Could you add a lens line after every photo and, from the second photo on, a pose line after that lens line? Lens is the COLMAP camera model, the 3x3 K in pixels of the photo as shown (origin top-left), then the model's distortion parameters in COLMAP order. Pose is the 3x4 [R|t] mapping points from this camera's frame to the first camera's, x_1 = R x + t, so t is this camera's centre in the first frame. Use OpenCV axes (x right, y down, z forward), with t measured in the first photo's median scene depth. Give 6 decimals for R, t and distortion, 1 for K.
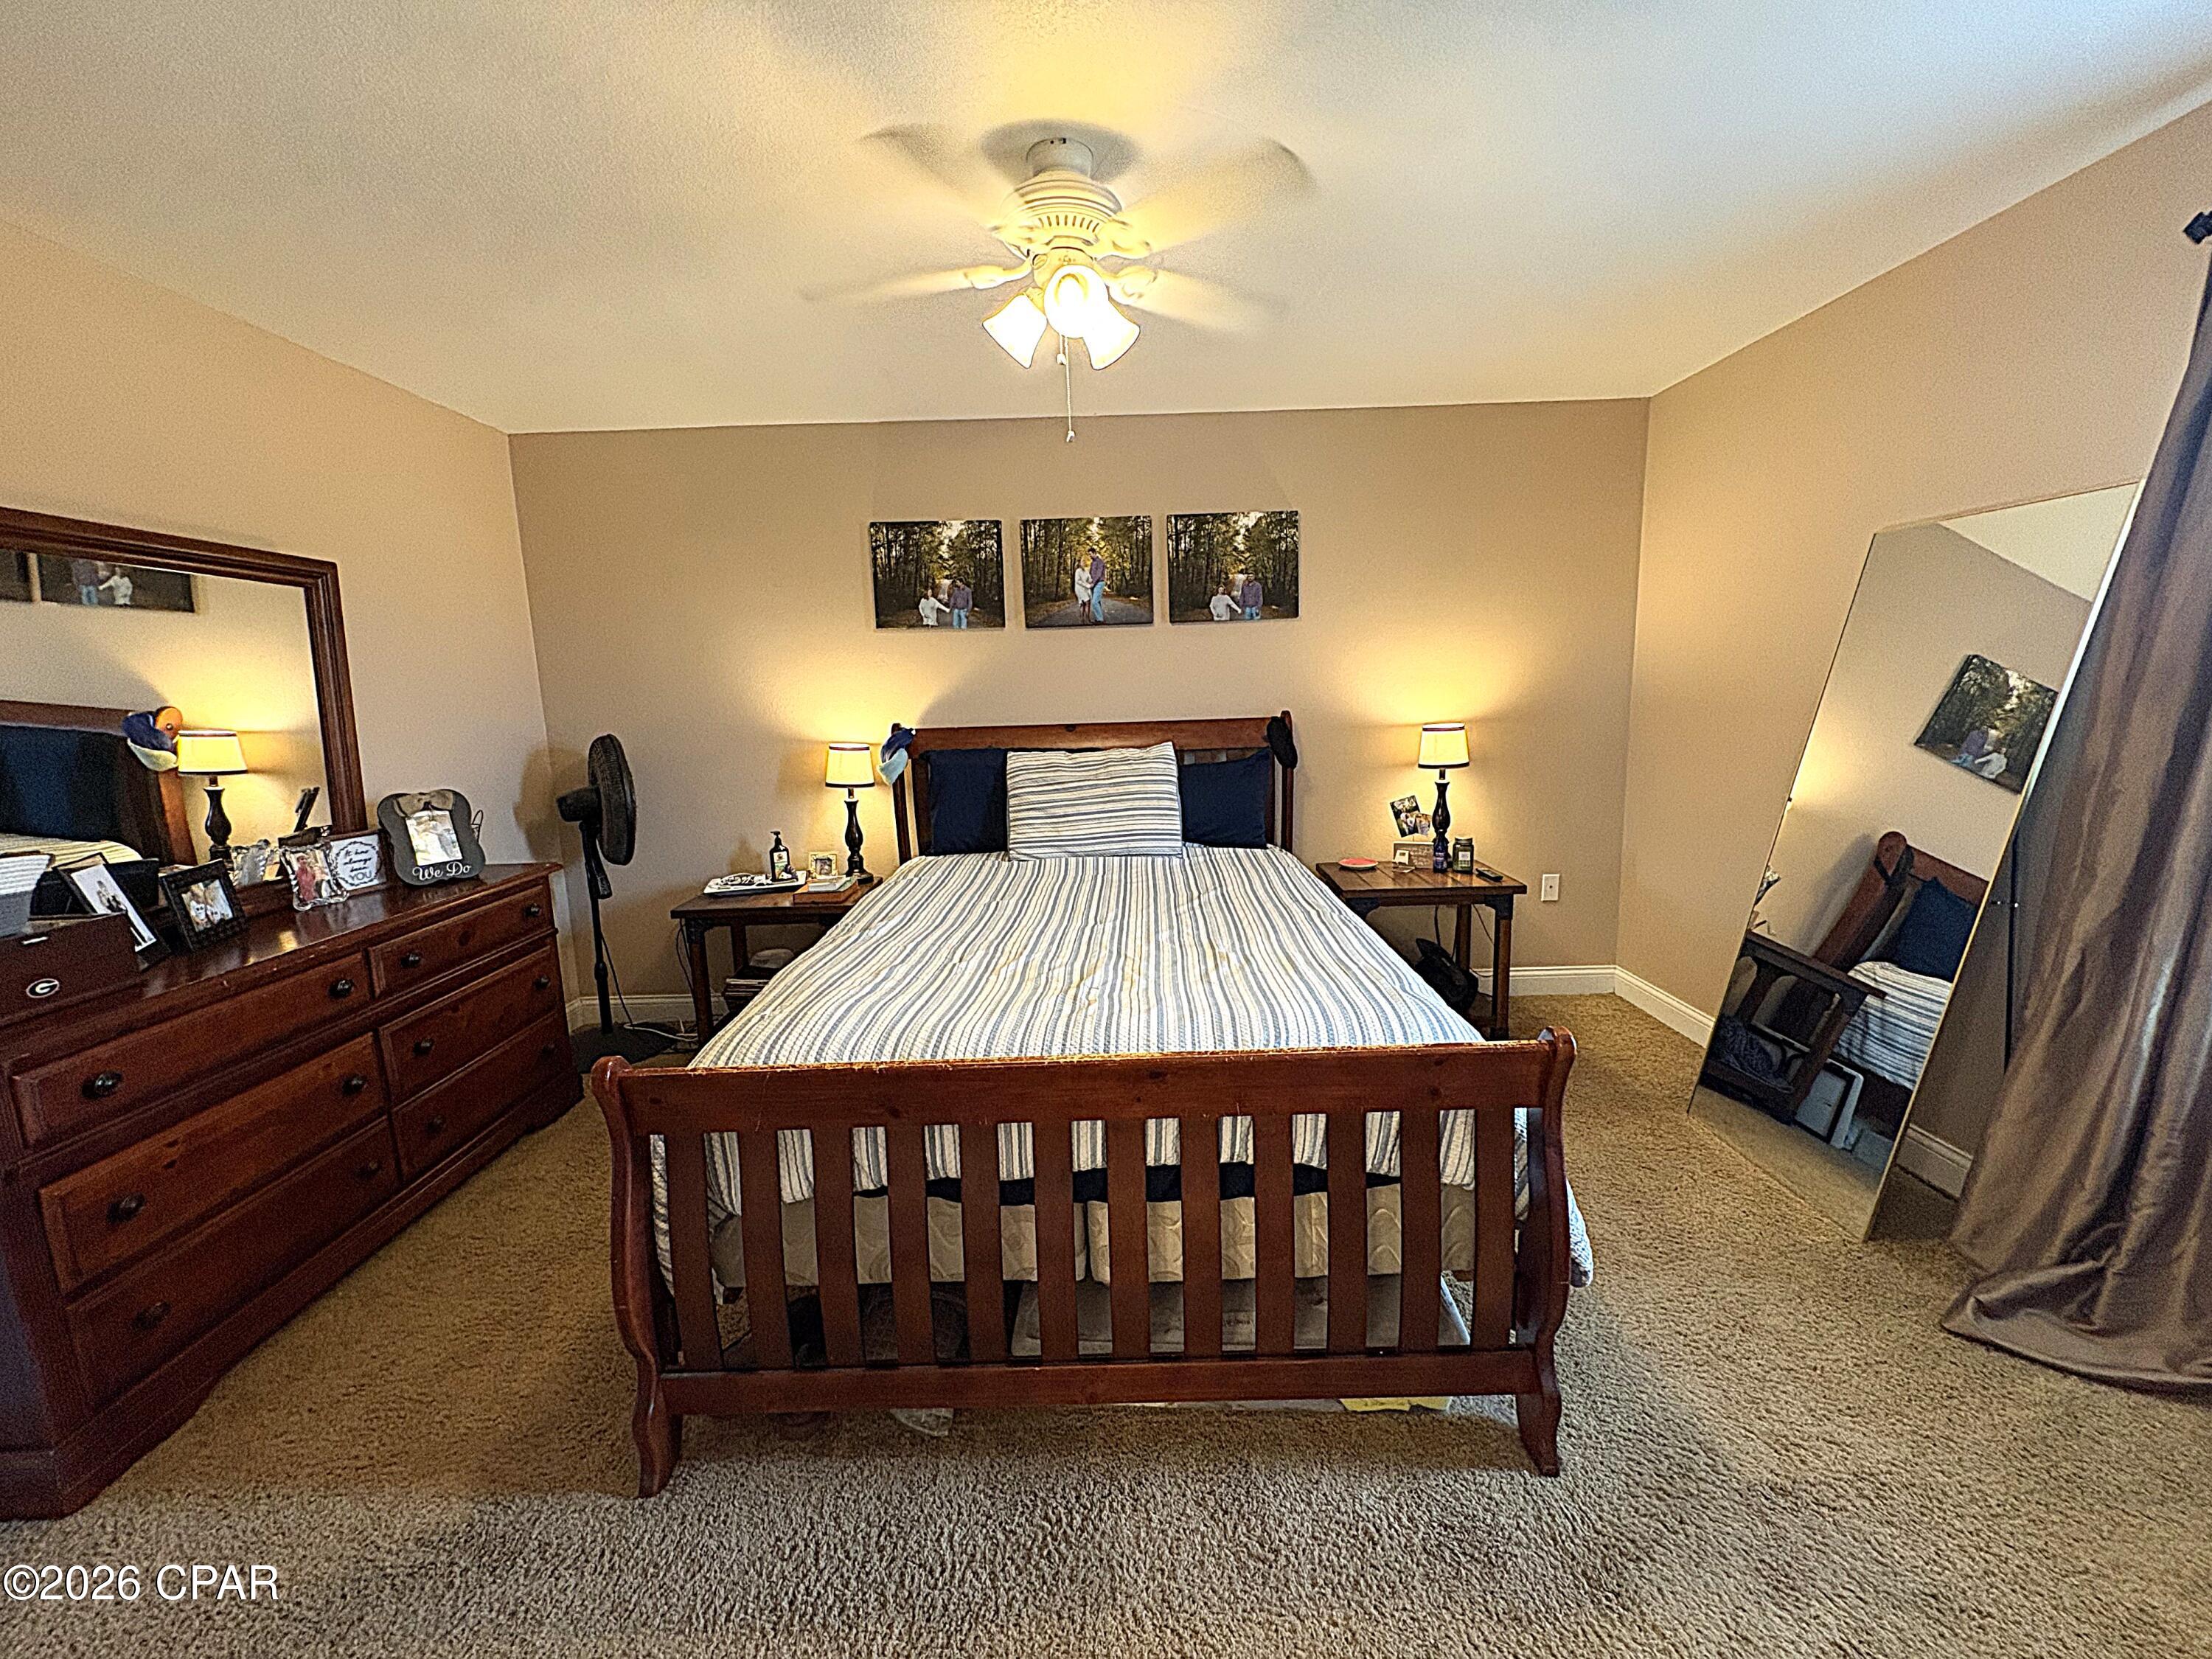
lens RADIAL K [[880.0, 0, 1104.6], [0, 880.0, 827.9], [0, 0, 1]] dist [0.000442, 0.000296]
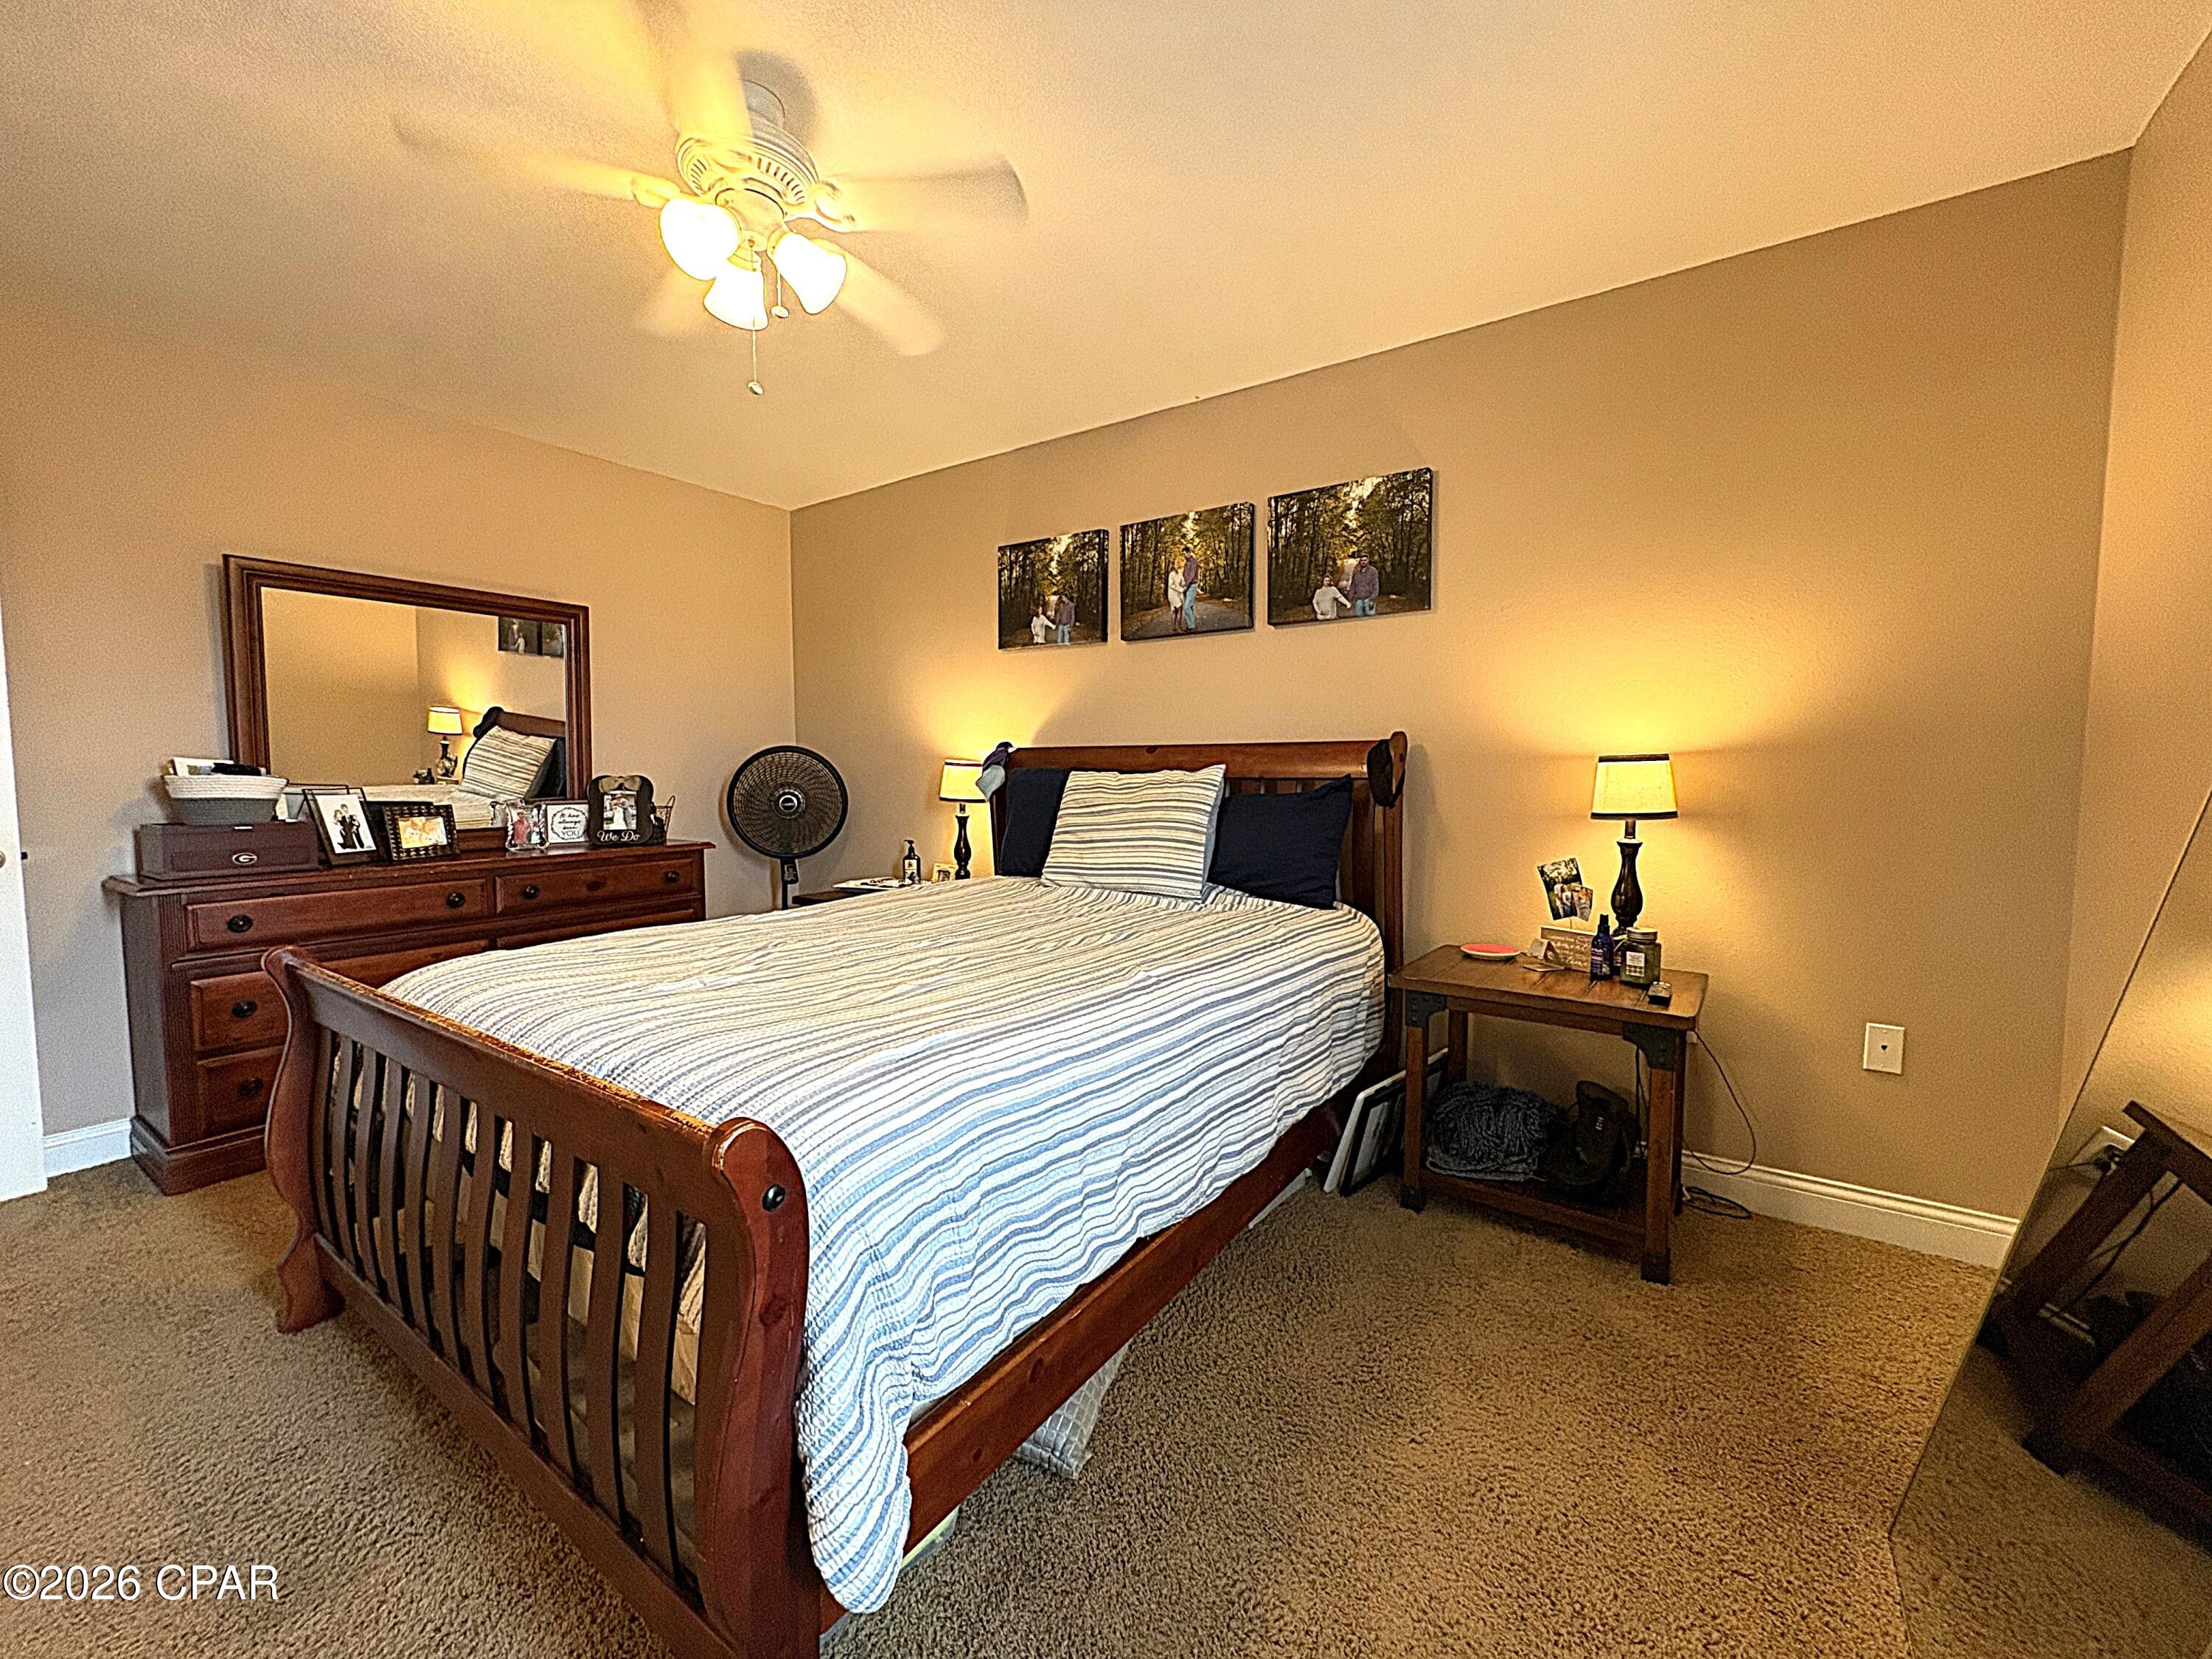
lens RADIAL K [[880.0, 0, 1104.6], [0, 880.0, 827.9], [0, 0, 1]] dist [0.000442, 0.000296]
pose [[0.819530, 0.068665, -0.568908, 0.438988], [-0.113478, 0.992580, -0.043668, 0.009266], [0.561688, 0.100346, 0.821241, 0.257166]]
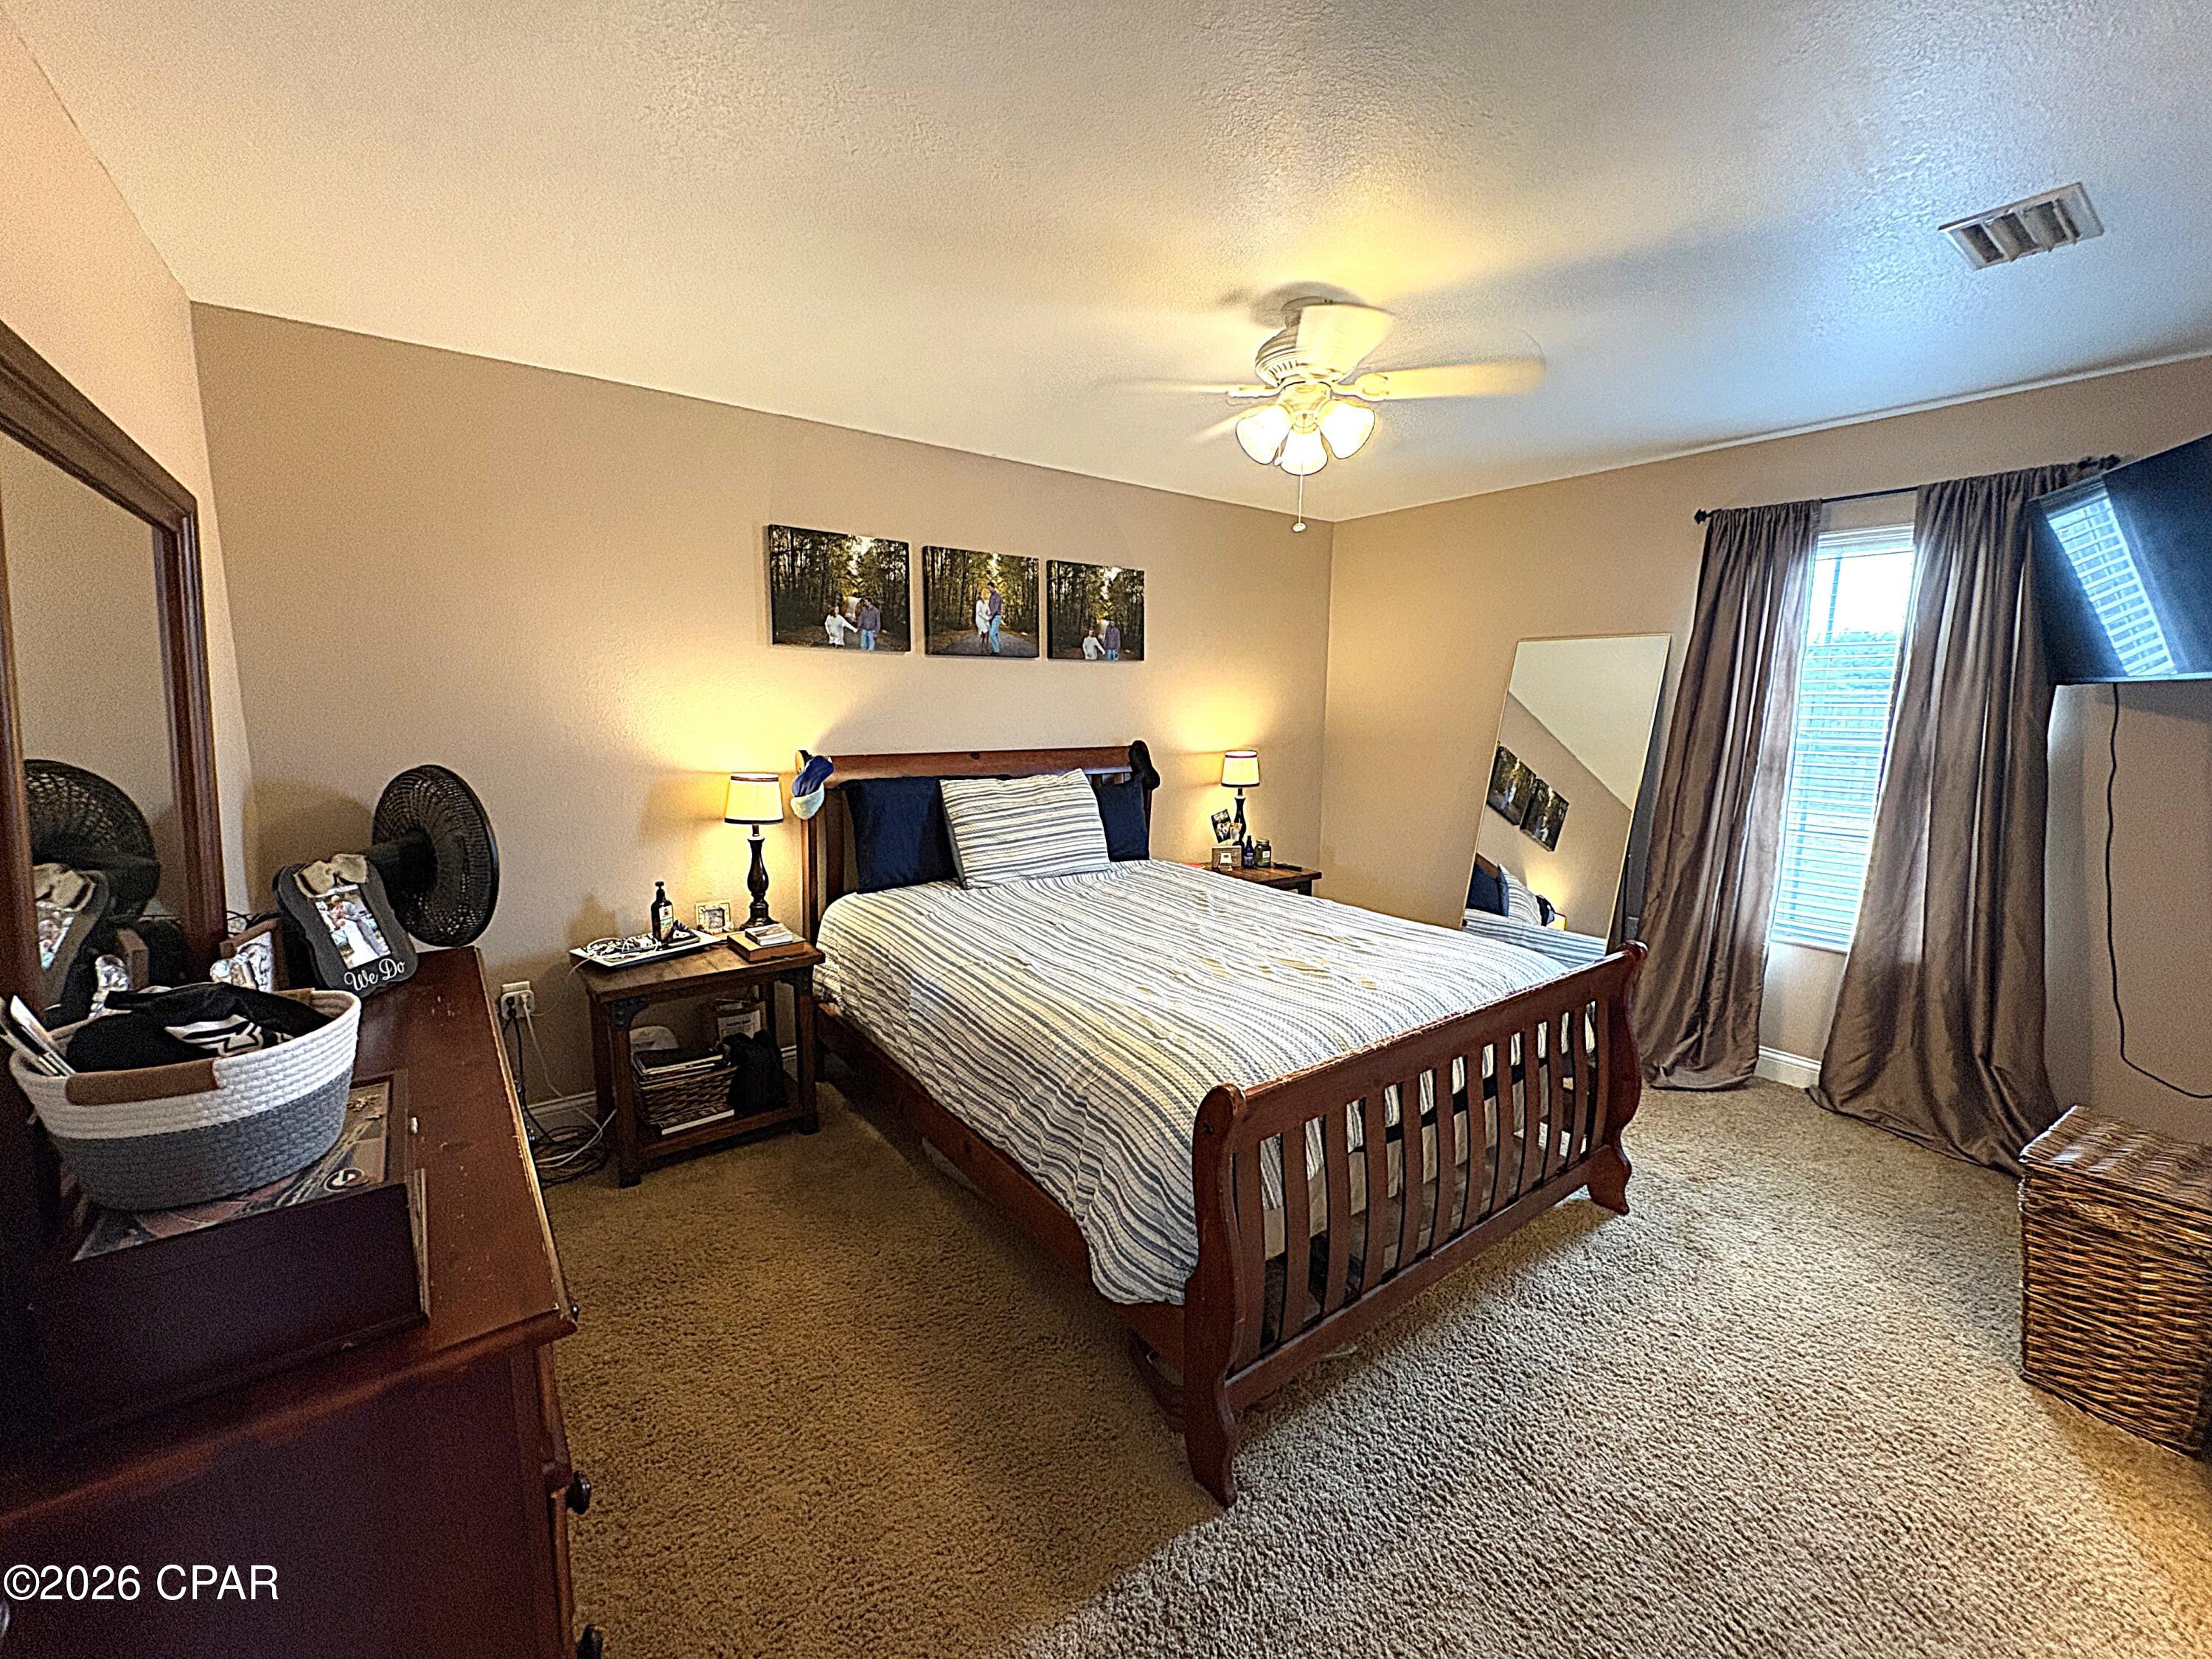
lens RADIAL K [[880.0, 0, 1104.6], [0, 880.0, 827.9], [0, 0, 1]] dist [0.000442, 0.000296]
pose [[0.802510, -0.049746, 0.594561, -0.536570], [0.060483, 0.998167, 0.001877, -0.023004], [-0.593565, 0.034455, 0.804049, 0.097072]]
